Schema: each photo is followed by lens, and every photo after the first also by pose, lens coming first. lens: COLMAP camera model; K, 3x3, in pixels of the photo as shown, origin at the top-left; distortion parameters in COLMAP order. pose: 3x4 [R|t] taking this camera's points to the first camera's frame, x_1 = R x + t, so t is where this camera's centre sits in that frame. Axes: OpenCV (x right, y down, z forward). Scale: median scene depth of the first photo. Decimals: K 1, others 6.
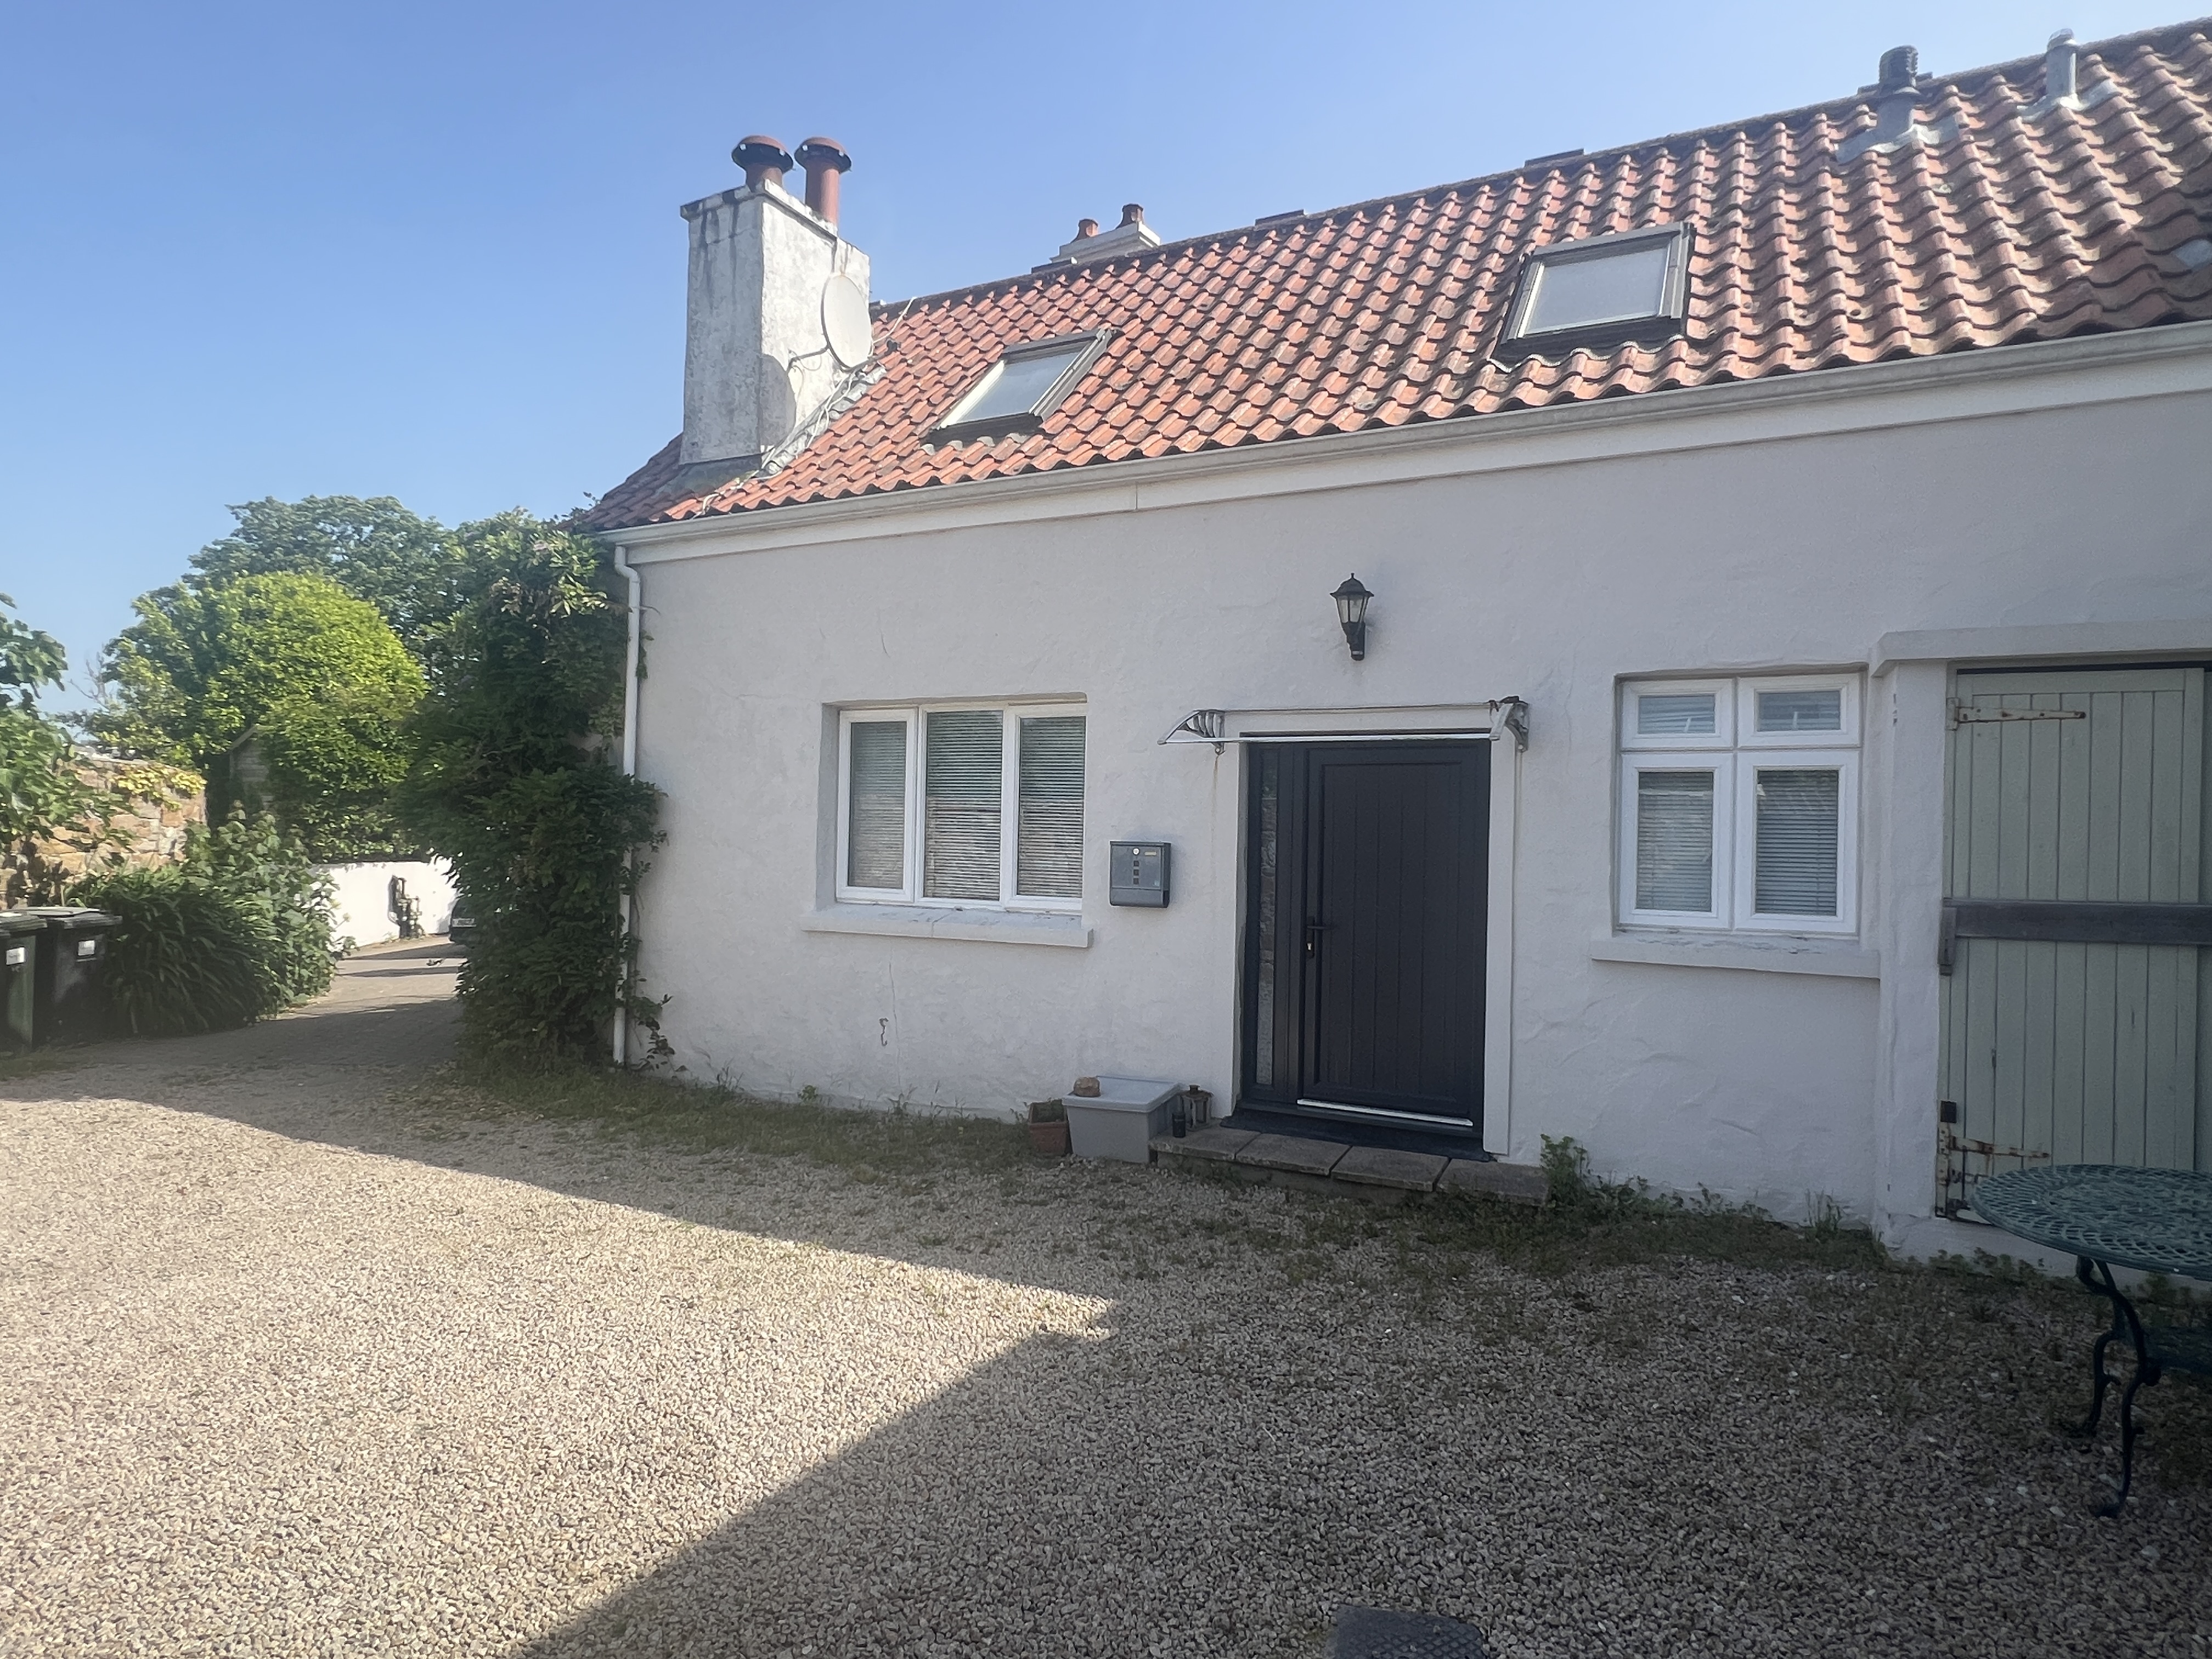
lens RADIAL K [[1353.7, 0, 1106.0], [0, 1353.7, 829.5], [0, 0, 1]] dist [0.000537, -0.000264]
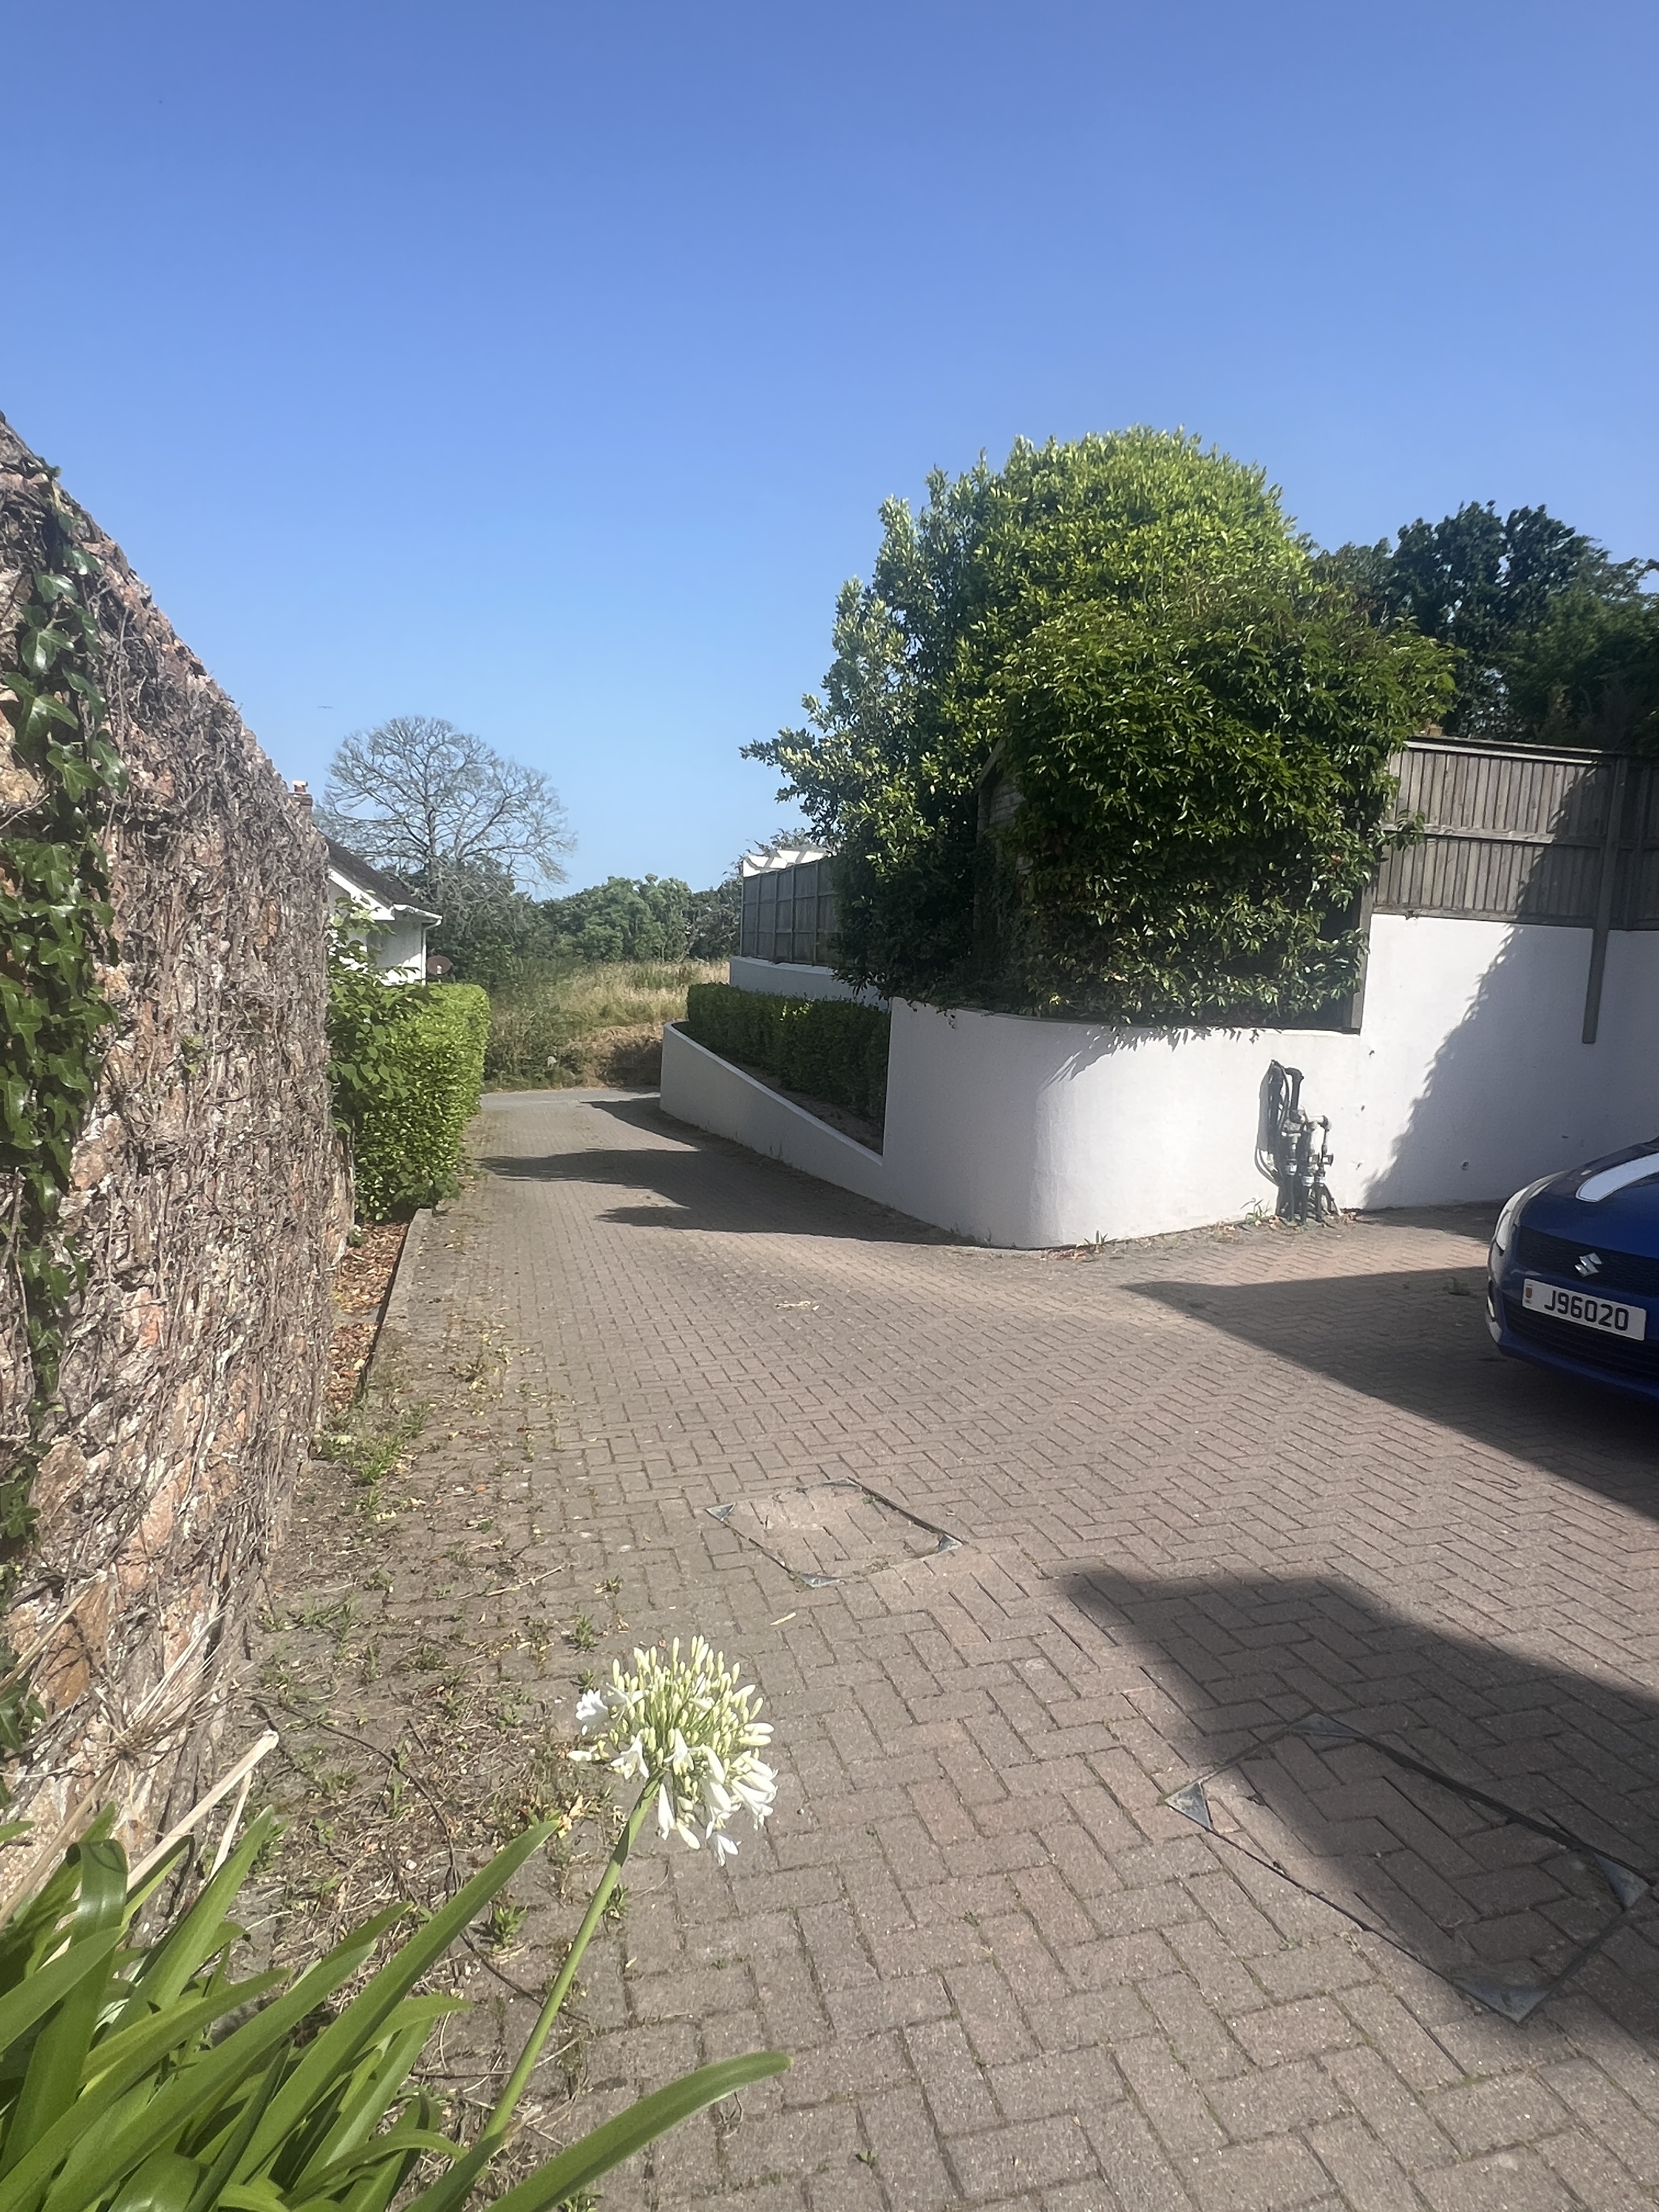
lens RADIAL K [[1353.7, 0, 829.5], [0, 1353.7, 1106.0], [0, 0, 1]] dist [0.000537, -0.000264]
pose [[0.722055, 0.097614, -0.684915, -0.352424], [-0.040005, 0.994231, 0.099524, 0.012653], [0.690678, -0.044462, 0.721794, 0.630243]]
